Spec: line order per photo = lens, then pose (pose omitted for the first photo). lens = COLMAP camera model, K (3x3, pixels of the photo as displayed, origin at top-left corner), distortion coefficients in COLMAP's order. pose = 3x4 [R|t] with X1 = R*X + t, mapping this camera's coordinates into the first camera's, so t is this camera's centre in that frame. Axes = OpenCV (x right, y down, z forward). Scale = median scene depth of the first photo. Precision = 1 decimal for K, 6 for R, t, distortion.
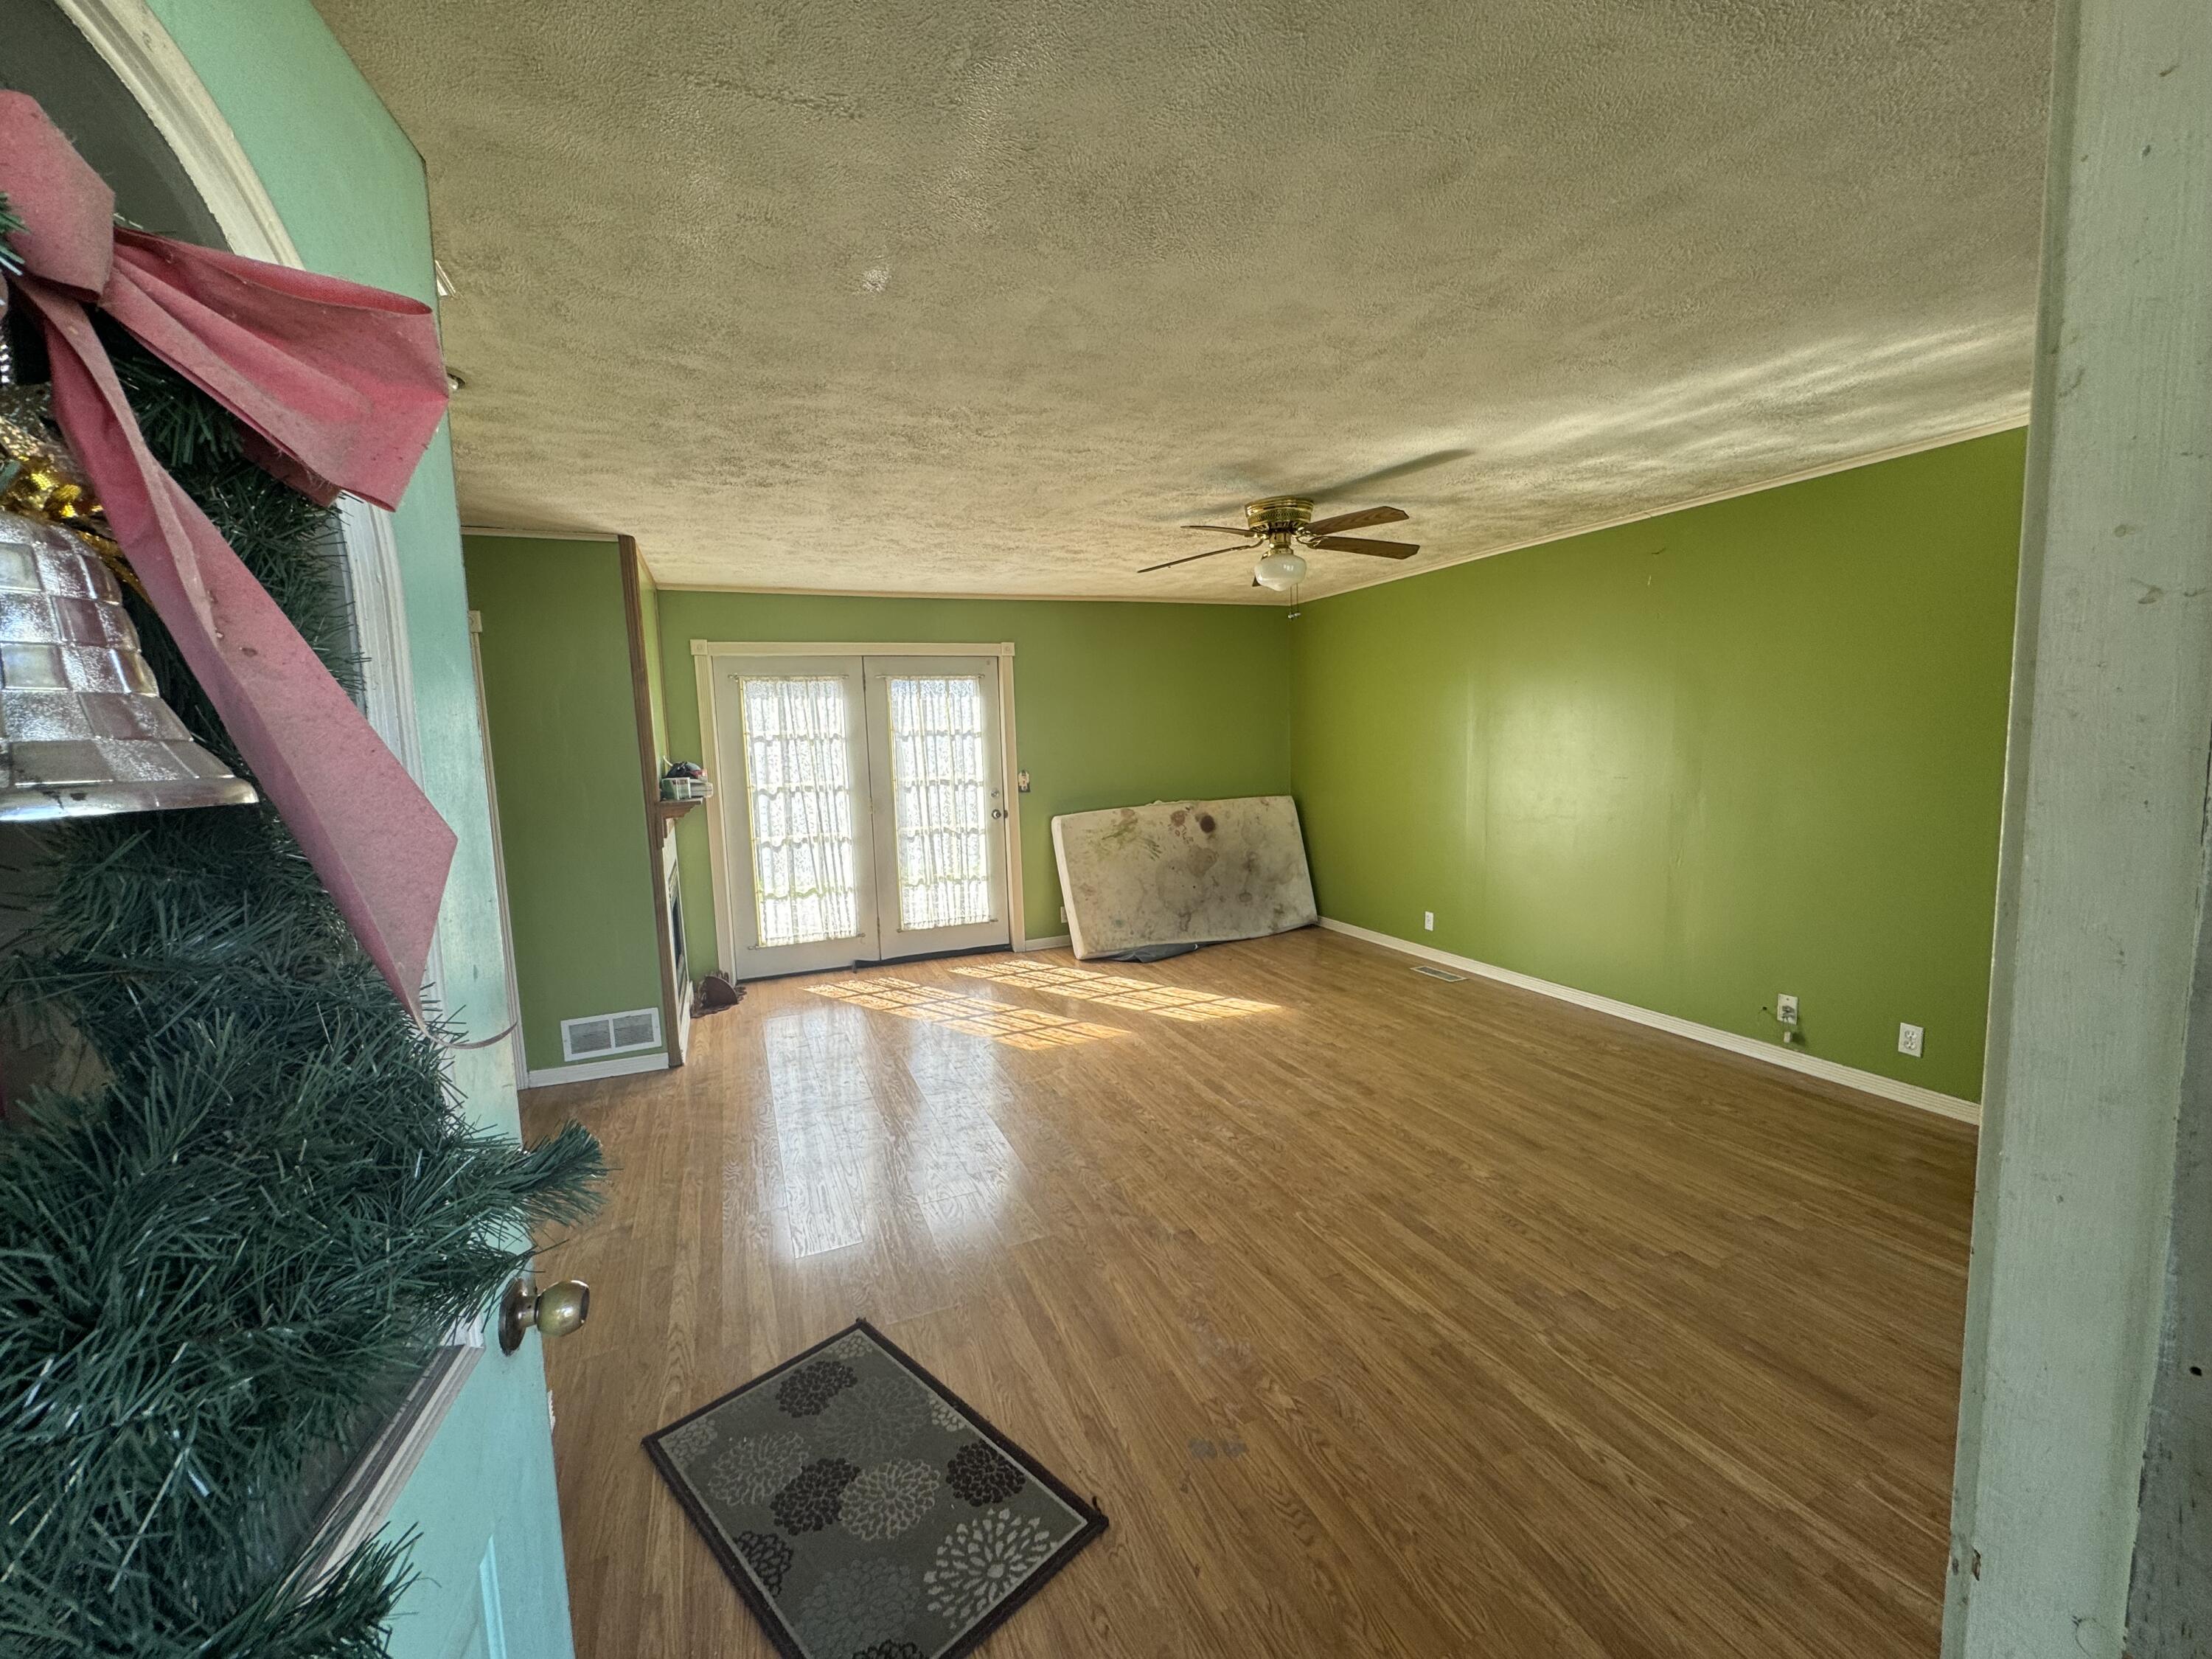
lens RADIAL K [[892.1, 0, 1103.7], [0, 892.1, 829.7], [0, 0, 1]] dist [0.003537, -0.000049]
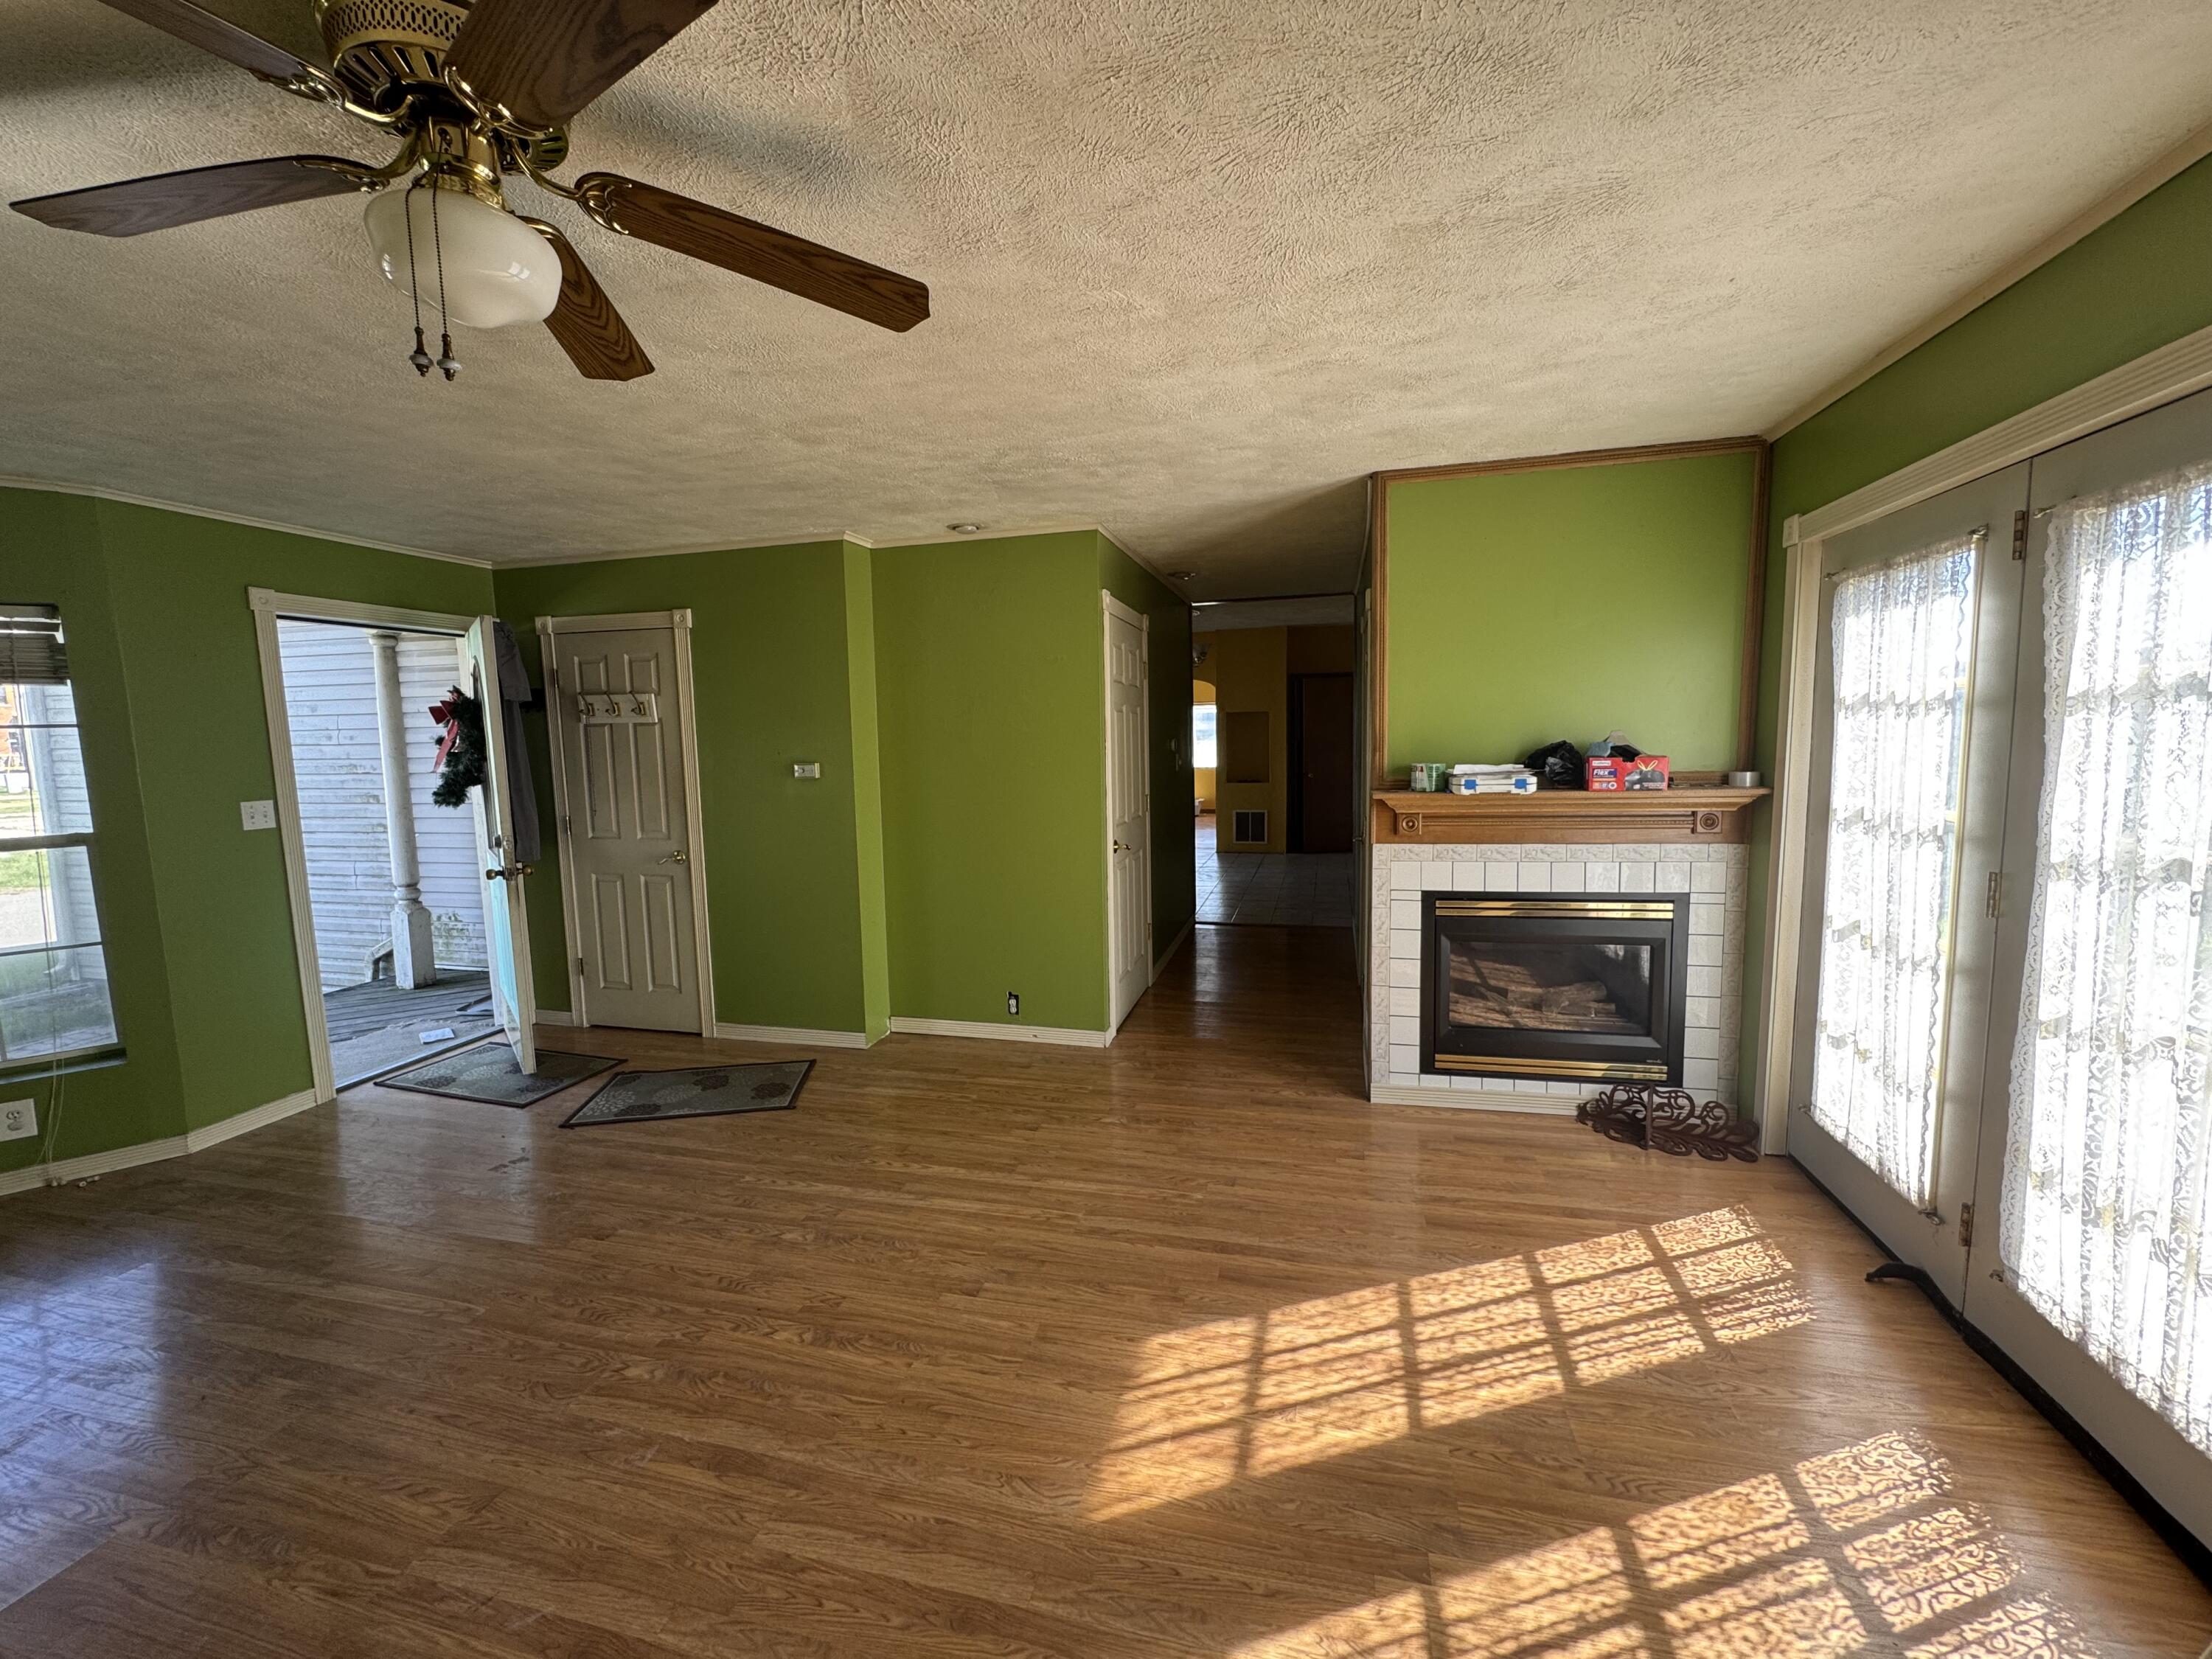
lens RADIAL K [[892.1, 0, 1104.8], [0, 892.1, 825.6], [0, 0, 1]] dist [0.003537, -0.000049]
pose [[-0.613845, 0.130051, -0.778641, 0.275395], [-0.038818, 0.980171, 0.194313, -0.132266], [0.788472, 0.149503, -0.596624, 1.146887]]
